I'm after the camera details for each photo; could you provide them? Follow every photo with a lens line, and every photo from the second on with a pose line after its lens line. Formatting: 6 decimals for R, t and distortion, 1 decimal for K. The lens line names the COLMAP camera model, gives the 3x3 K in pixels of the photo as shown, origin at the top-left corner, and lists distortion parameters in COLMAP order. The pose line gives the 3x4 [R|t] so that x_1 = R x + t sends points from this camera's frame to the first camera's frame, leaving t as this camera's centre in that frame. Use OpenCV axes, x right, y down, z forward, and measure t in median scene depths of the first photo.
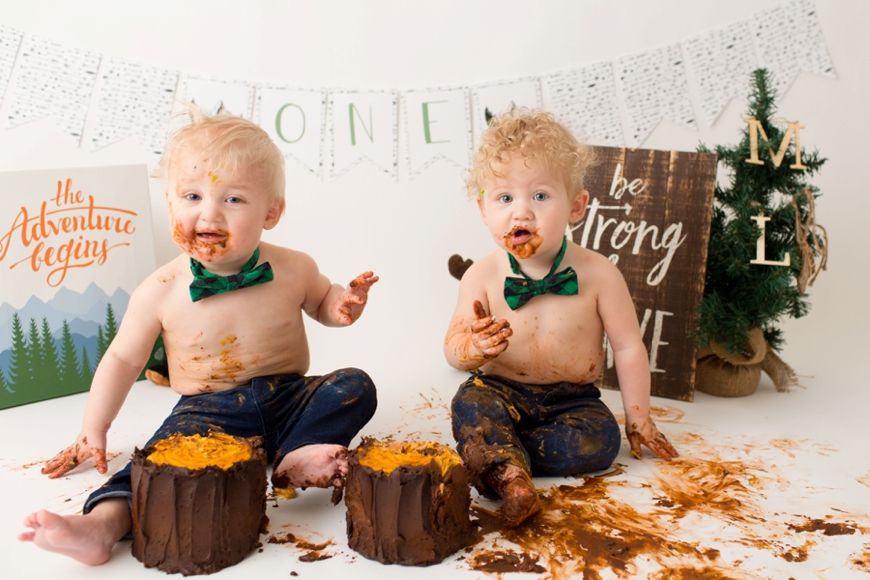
lens RADIAL K [[994.7, 0, 497.6], [0, 994.7, 271.2], [0, 0, 1]] dist [0.017957, -0.007516]
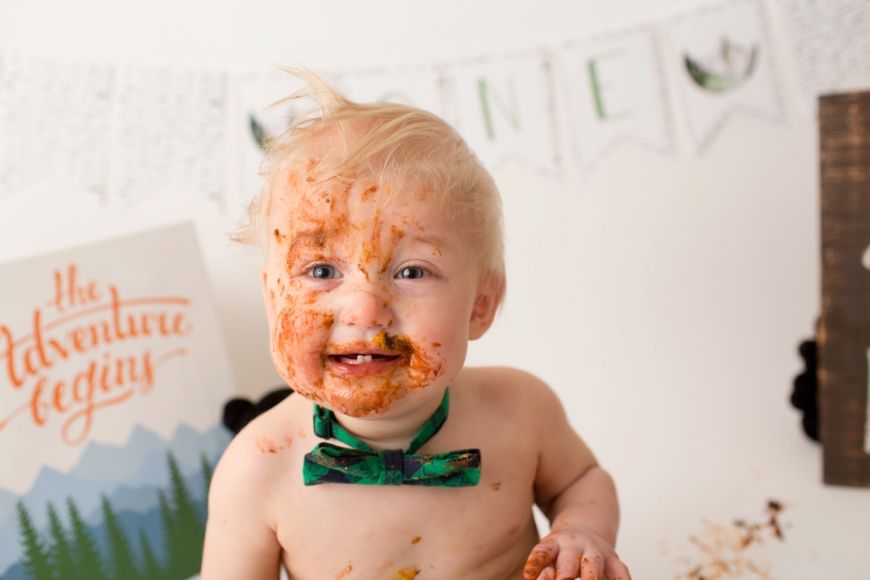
lens RADIAL K [[849.1, 0, 435.0], [0, 849.1, 290.0], [0, 0, 1]] dist [-0.012226, -0.006976]
pose [[0.983233, -0.136860, -0.120505, -0.150562], [0.141892, 0.989292, 0.034181, -0.062301], [0.114537, -0.050707, 0.992124, 0.505412]]
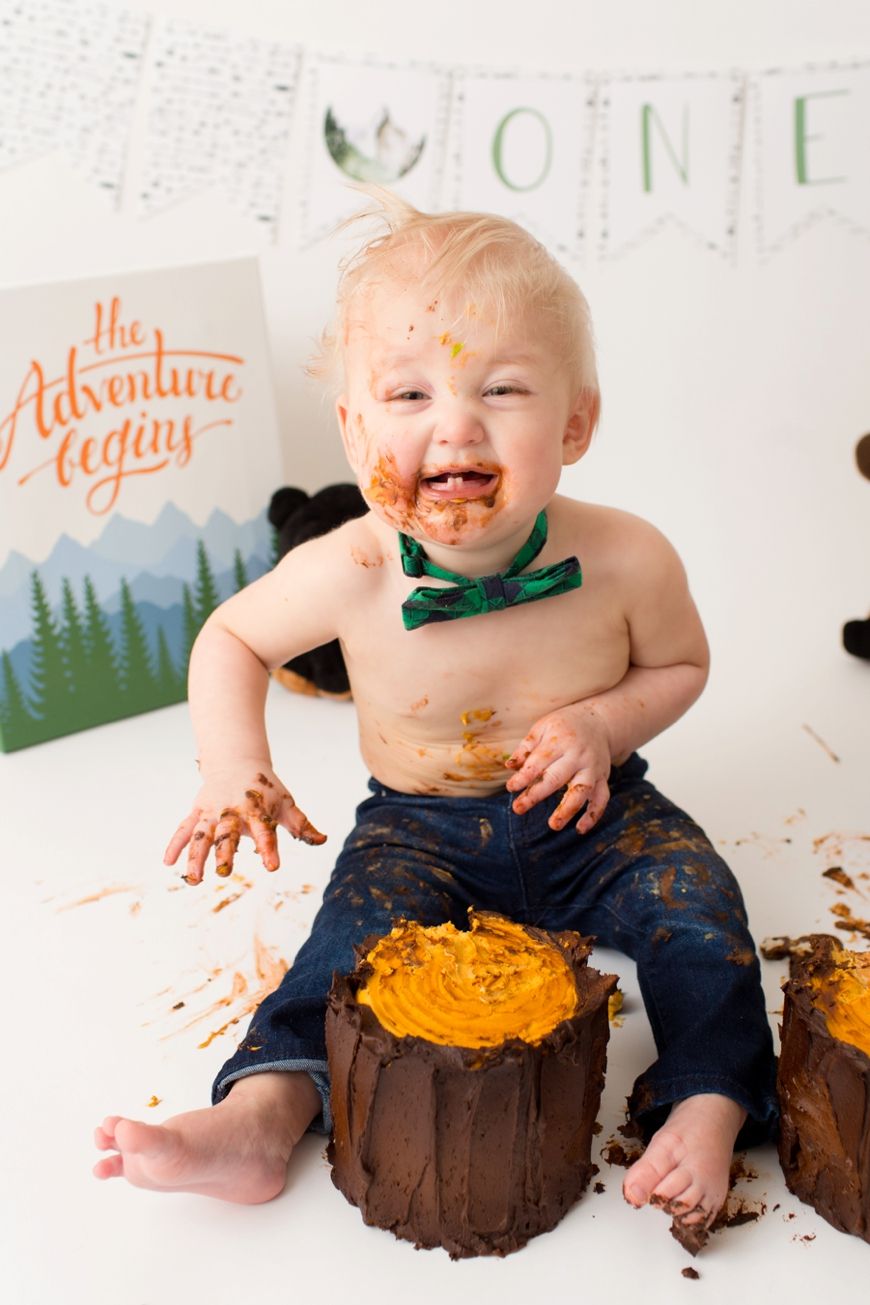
lens RADIAL K [[1519.6, 0, 452.4], [0, 1519.6, 668.1], [0, 0, 1]] dist [-0.000728, 0.021024]
pose [[0.988471, 0.027906, -0.148816, -0.143918], [0.006373, 0.974330, 0.225034, -0.080000], [0.151275, -0.223388, 0.962919, 0.252730]]
